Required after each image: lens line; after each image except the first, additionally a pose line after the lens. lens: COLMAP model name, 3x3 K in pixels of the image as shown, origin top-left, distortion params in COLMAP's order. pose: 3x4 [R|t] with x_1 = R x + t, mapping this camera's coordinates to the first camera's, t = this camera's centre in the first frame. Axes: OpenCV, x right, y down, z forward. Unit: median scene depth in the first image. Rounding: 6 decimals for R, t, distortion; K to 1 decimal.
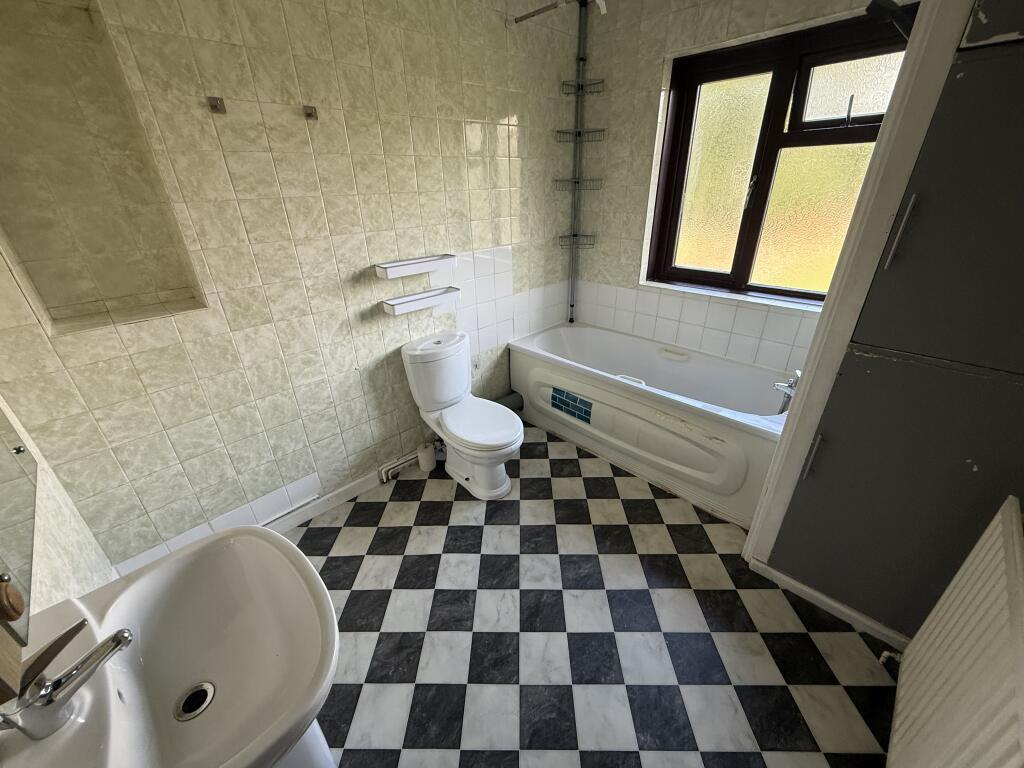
lens RADIAL K [[404.8, 0, 508.1], [0, 404.8, 391.3], [0, 0, 1]] dist [0.002998, -0.000570]
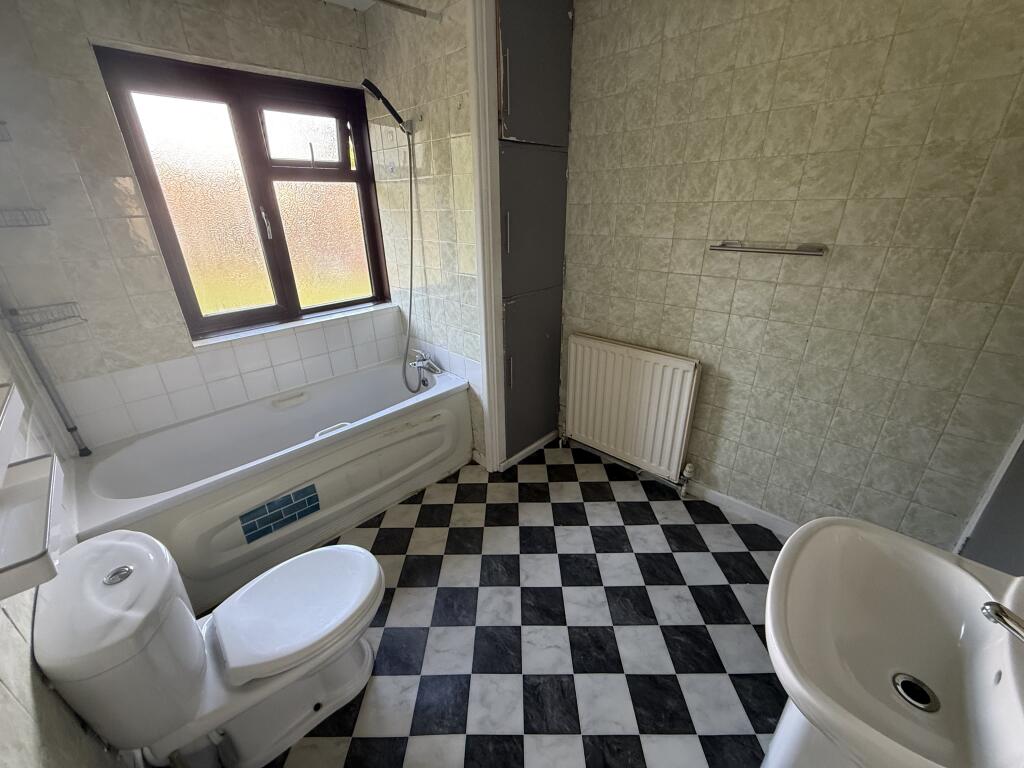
lens RADIAL K [[404.8, 0, 516.8], [0, 404.8, 389.6], [0, 0, 1]] dist [0.002998, -0.000570]
pose [[-0.025808, -0.393670, 0.918889, -0.524221], [0.478329, 0.802277, 0.357146, -0.243189], [-0.877802, 0.448748, 0.167599, 0.520182]]
